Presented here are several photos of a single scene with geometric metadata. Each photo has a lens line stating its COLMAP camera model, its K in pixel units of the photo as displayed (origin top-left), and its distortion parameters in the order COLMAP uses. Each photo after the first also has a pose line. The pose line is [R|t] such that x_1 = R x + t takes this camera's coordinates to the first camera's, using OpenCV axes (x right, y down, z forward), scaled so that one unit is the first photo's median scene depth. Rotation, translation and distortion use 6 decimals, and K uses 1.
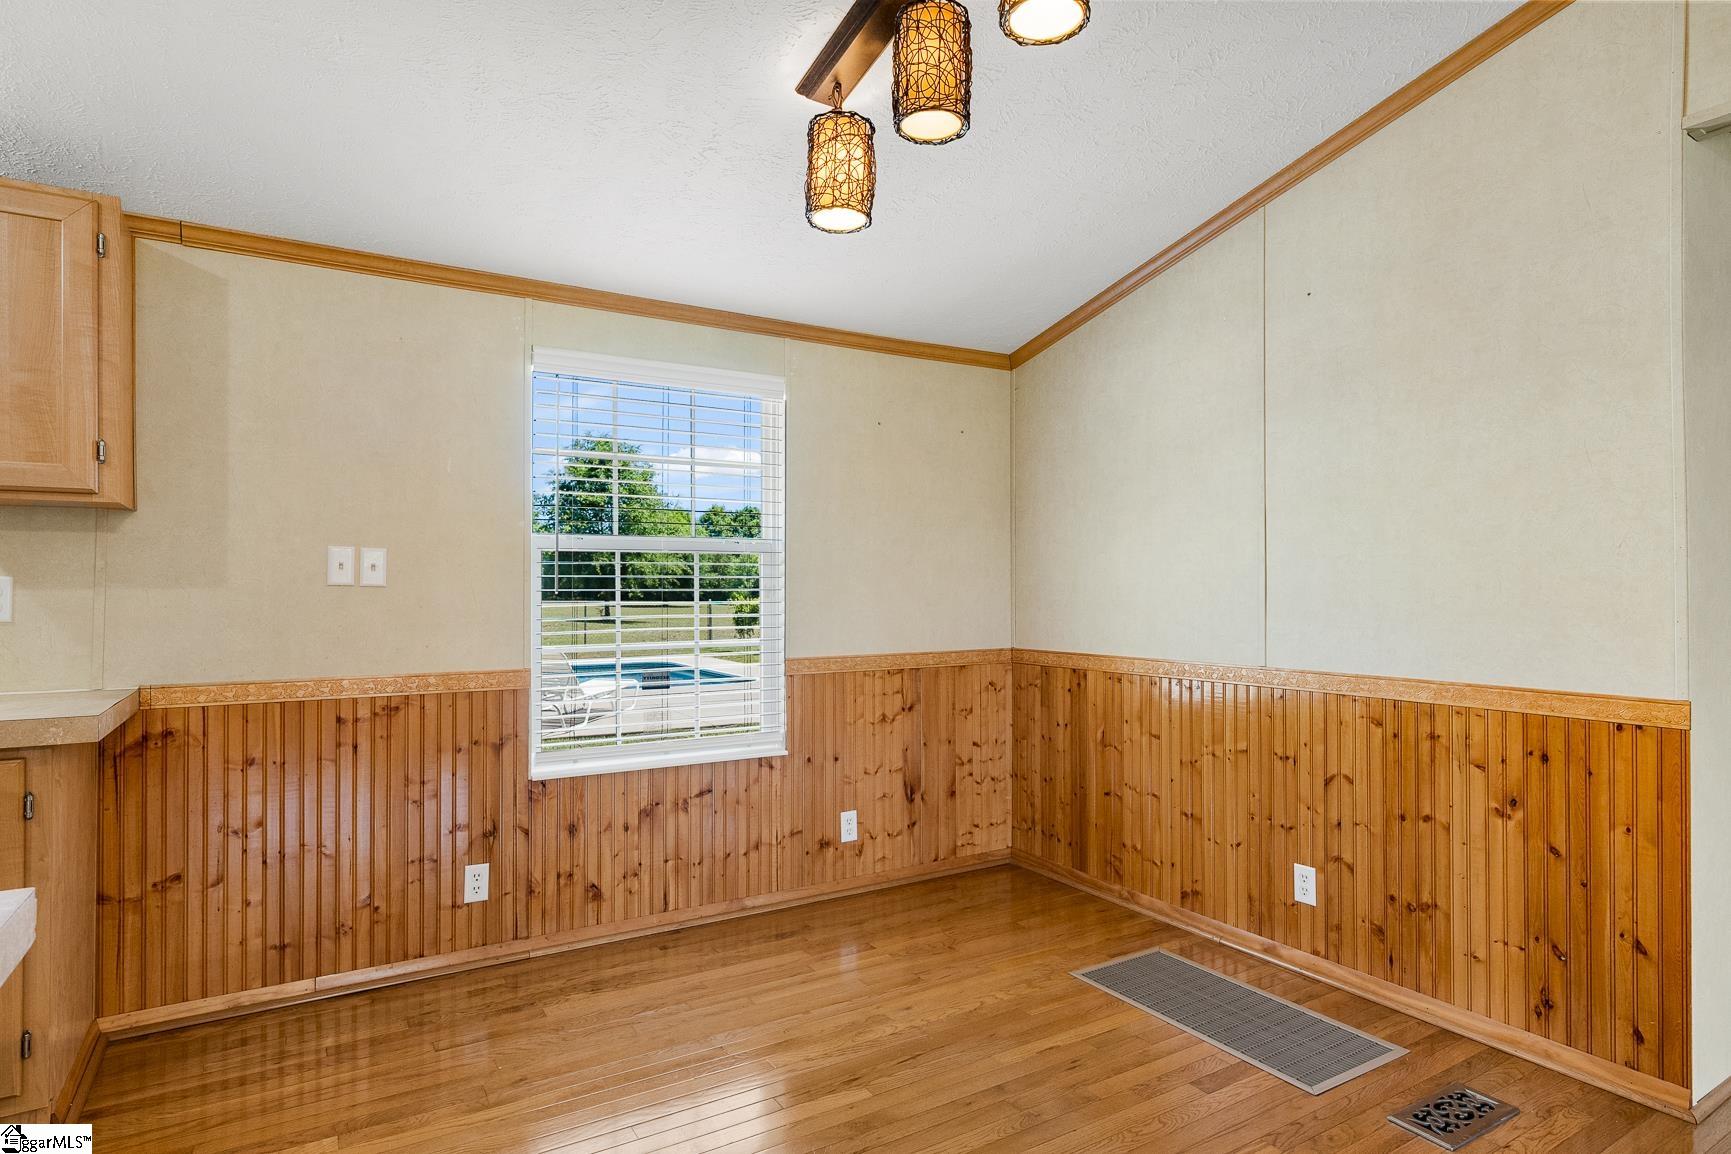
lens RADIAL K [[939.9, 0, 863.8], [0, 939.9, 583.5], [0, 0, 1]] dist [-0.013945, 0.009976]
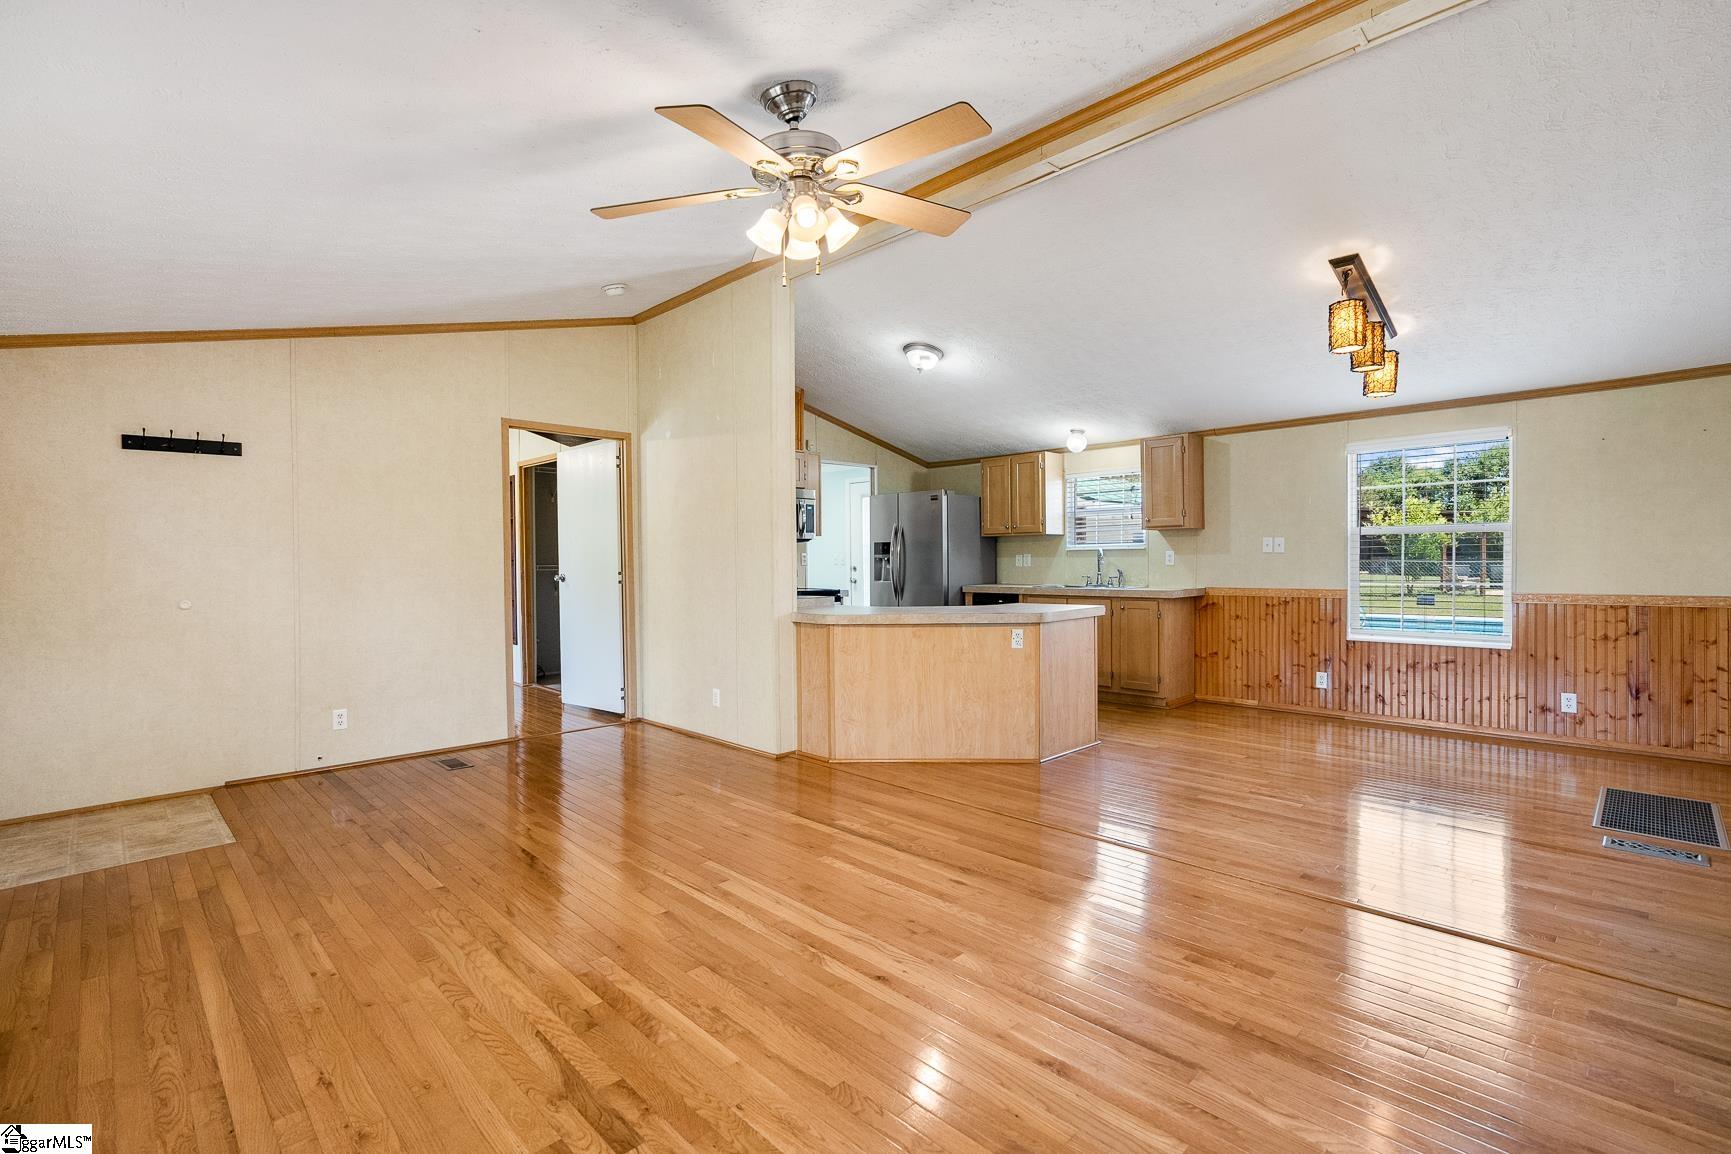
lens RADIAL K [[785.8, 0, 867.6], [0, 785.8, 569.3], [0, 0, 1]] dist [-0.016560, 0.008204]
pose [[0.229039, 0.010338, -0.973362, 1.210754], [0.013979, 0.999806, 0.013908, 0.002085], [0.973317, -0.016792, 0.228850, -0.534116]]
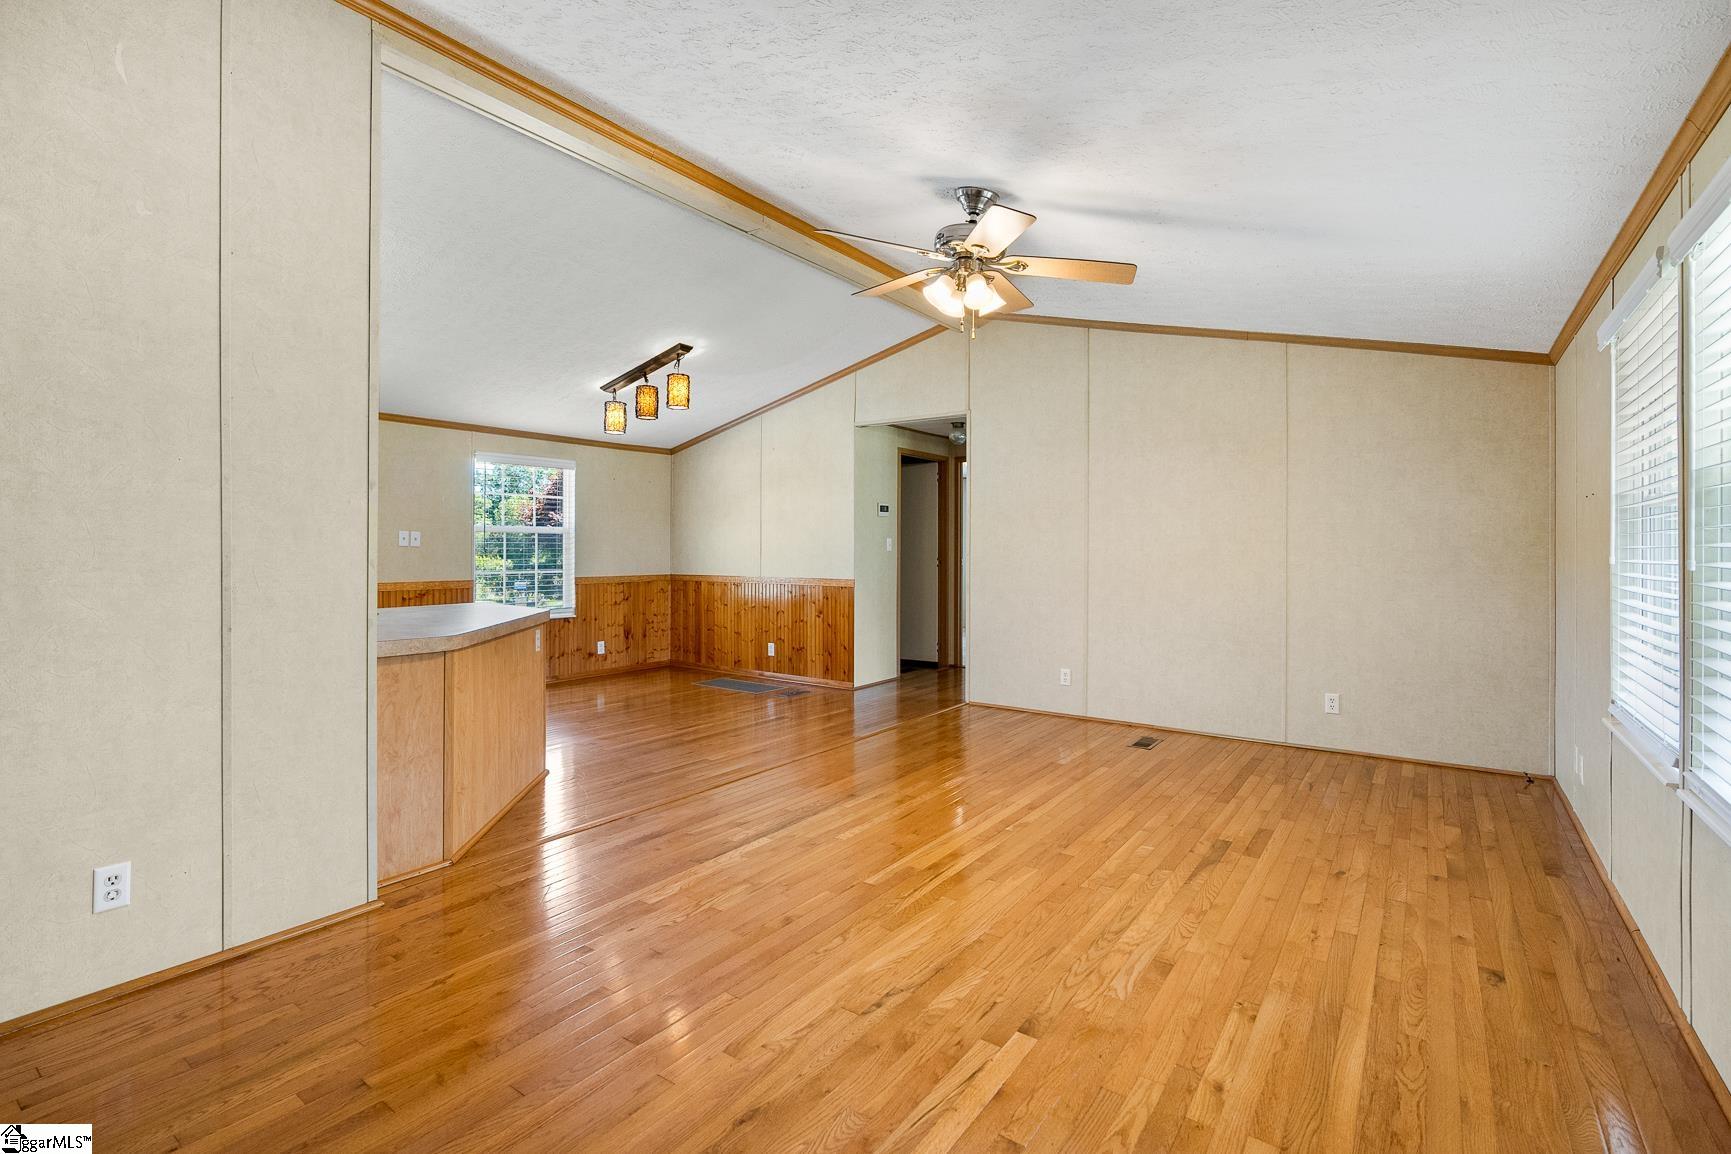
lens RADIAL K [[785.7, 0, 869.7], [0, 785.7, 546.7], [0, 0, 1]] dist [-0.000996, -0.000064]
pose [[0.922047, 0.005503, 0.387040, -0.198921], [-0.006015, 0.999982, 0.000112, -0.004222], [-0.387032, -0.002431, 0.922063, -1.376622]]
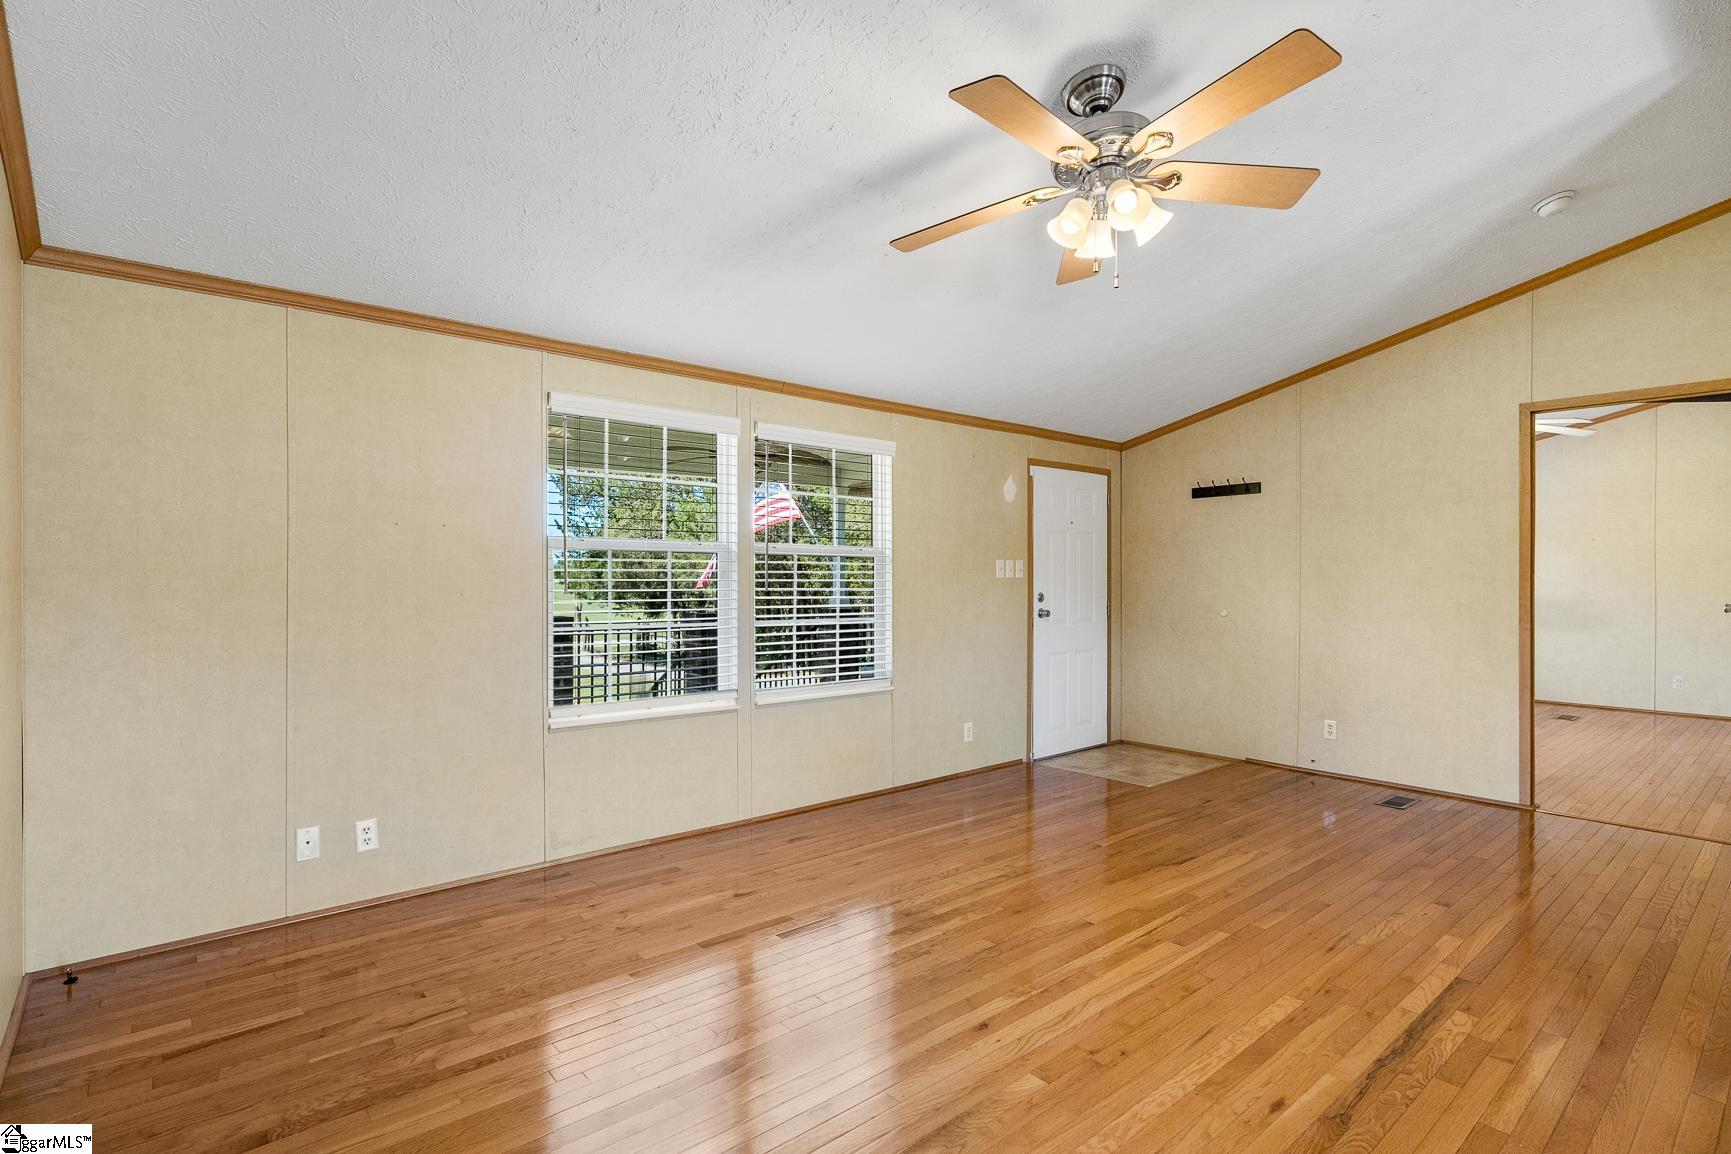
lens RADIAL K [[846.4, 0, 862.1], [0, 846.4, 580.0], [0, 0, 1]] dist [-0.002167, 0.000667]
pose [[-0.987664, 0.000082, -0.156586, 0.725939], [0.000618, 0.999994, -0.003372, -0.002500], [0.156585, -0.003428, -0.987658, 0.380756]]
